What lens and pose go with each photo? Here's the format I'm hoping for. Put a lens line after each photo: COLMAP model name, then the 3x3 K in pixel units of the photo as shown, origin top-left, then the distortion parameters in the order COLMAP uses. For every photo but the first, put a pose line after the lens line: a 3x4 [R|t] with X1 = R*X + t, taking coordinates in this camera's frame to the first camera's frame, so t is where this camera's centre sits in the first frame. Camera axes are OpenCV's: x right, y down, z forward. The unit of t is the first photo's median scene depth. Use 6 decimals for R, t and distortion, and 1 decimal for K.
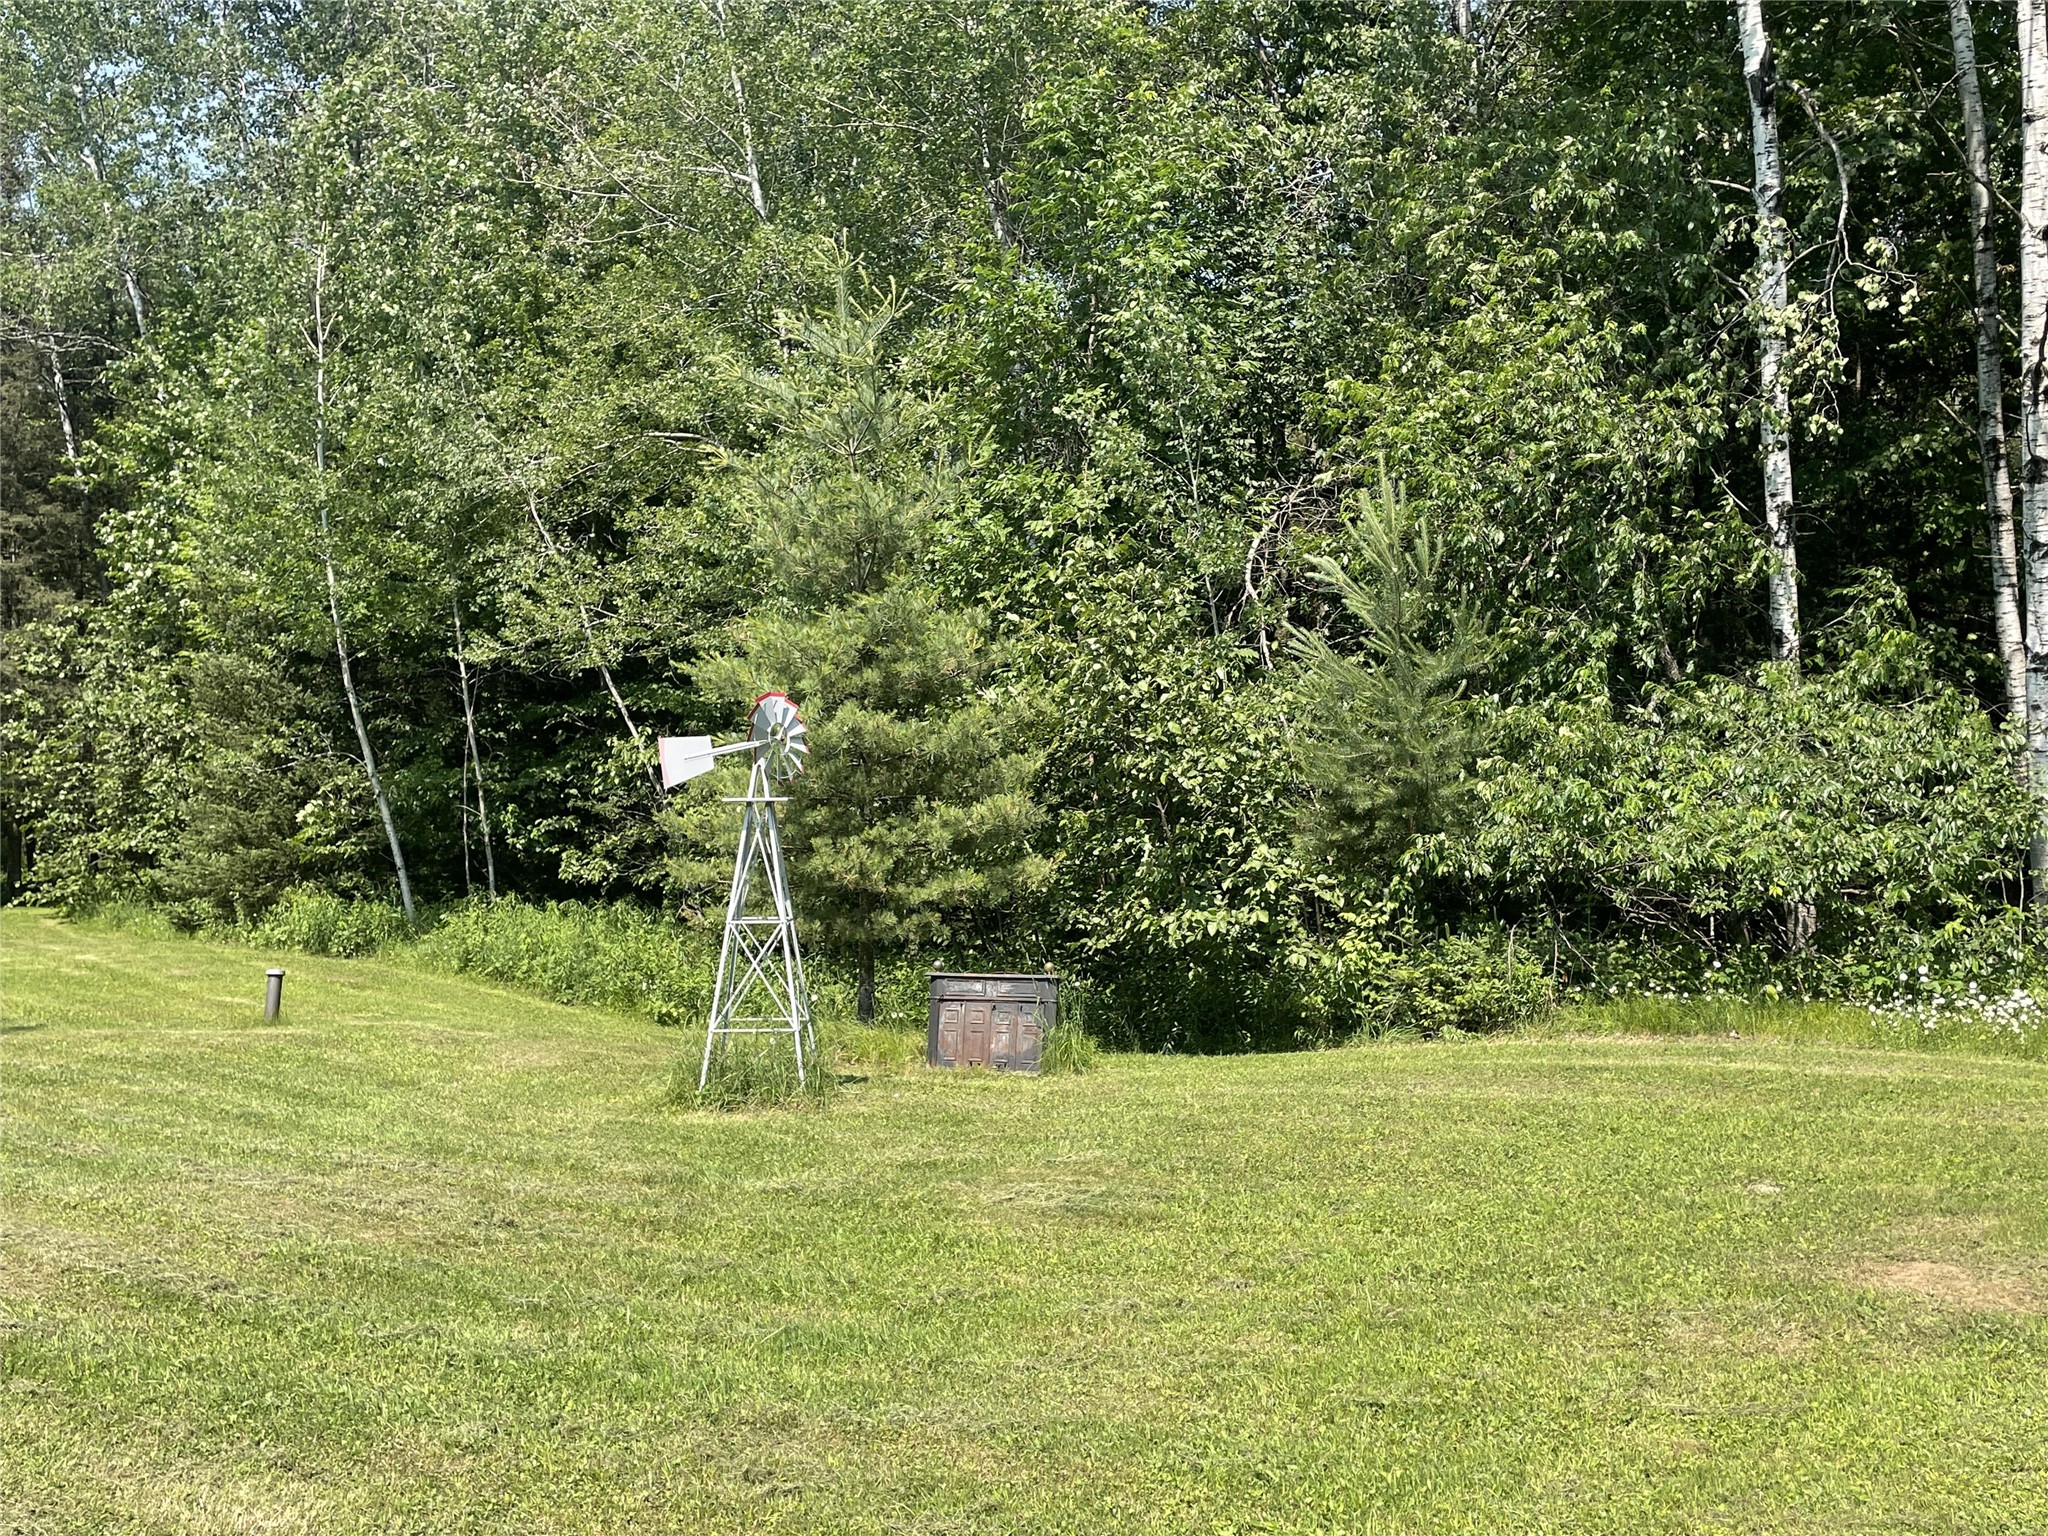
lens RADIAL K [[1886.1, 0, 1024.5], [0, 1886.1, 759.3], [0, 0, 1]] dist [0.005111, 0.000000]
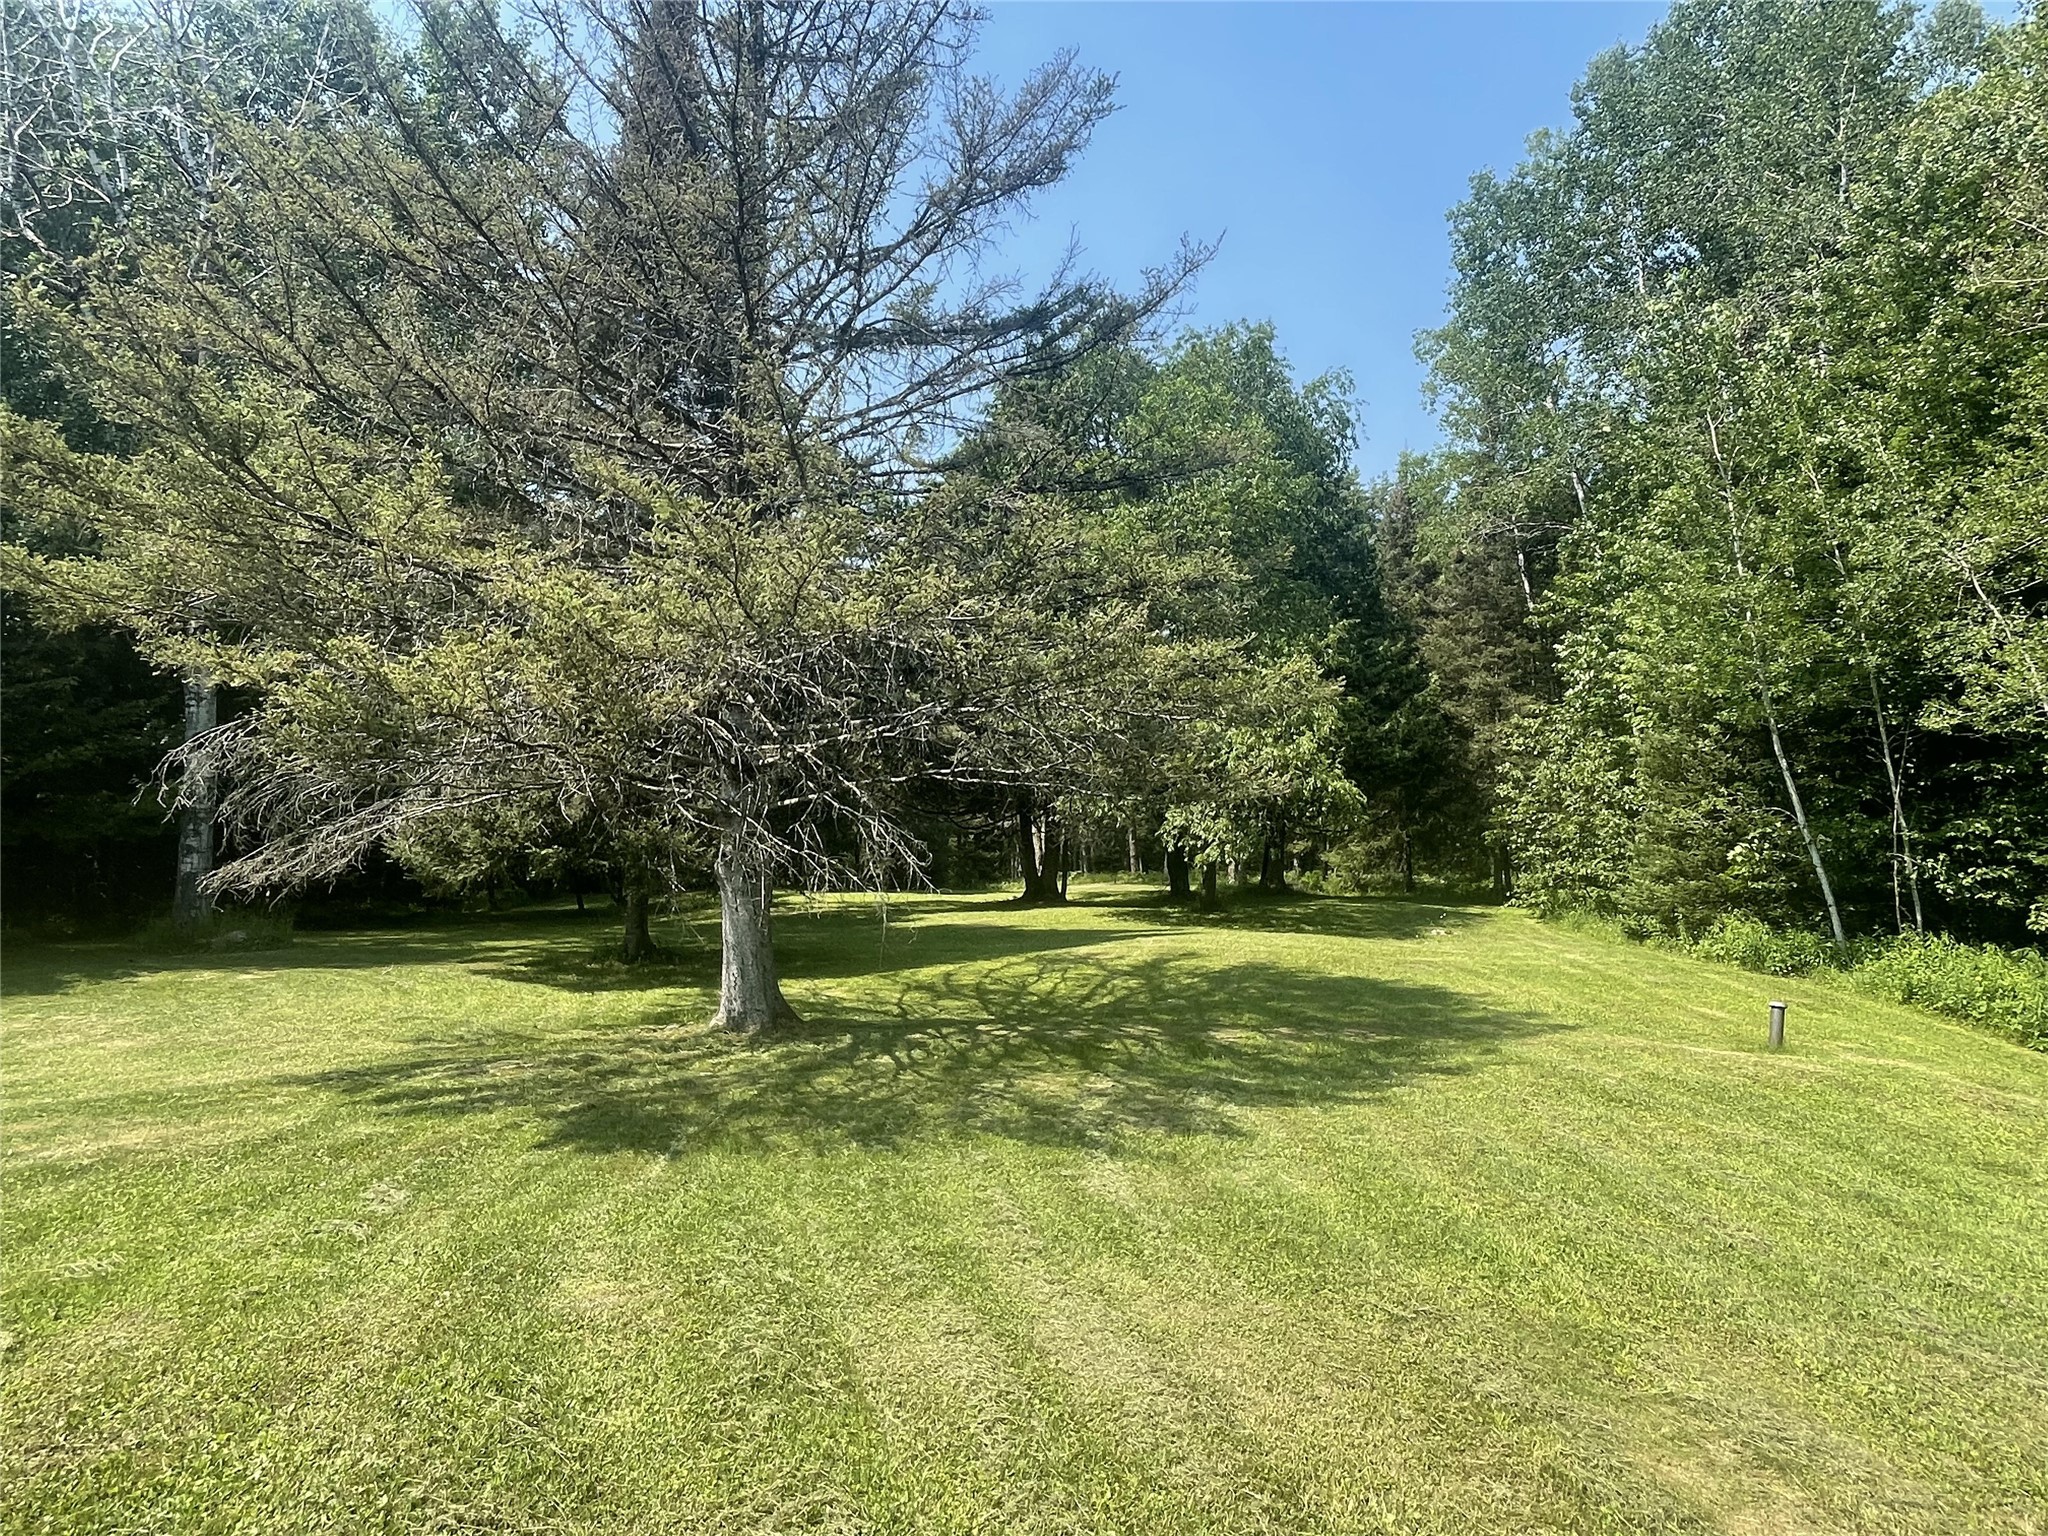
lens RADIAL K [[1209.3, 0, 1024.4], [0, 1209.3, 771.2], [0, 0, 1]] dist [-0.005448, 0.004448]
pose [[0.661901, -0.018965, -0.749352, -0.088766], [-0.001673, 0.999640, -0.026777, -0.004985], [0.749590, 0.018977, 0.661631, 0.106343]]
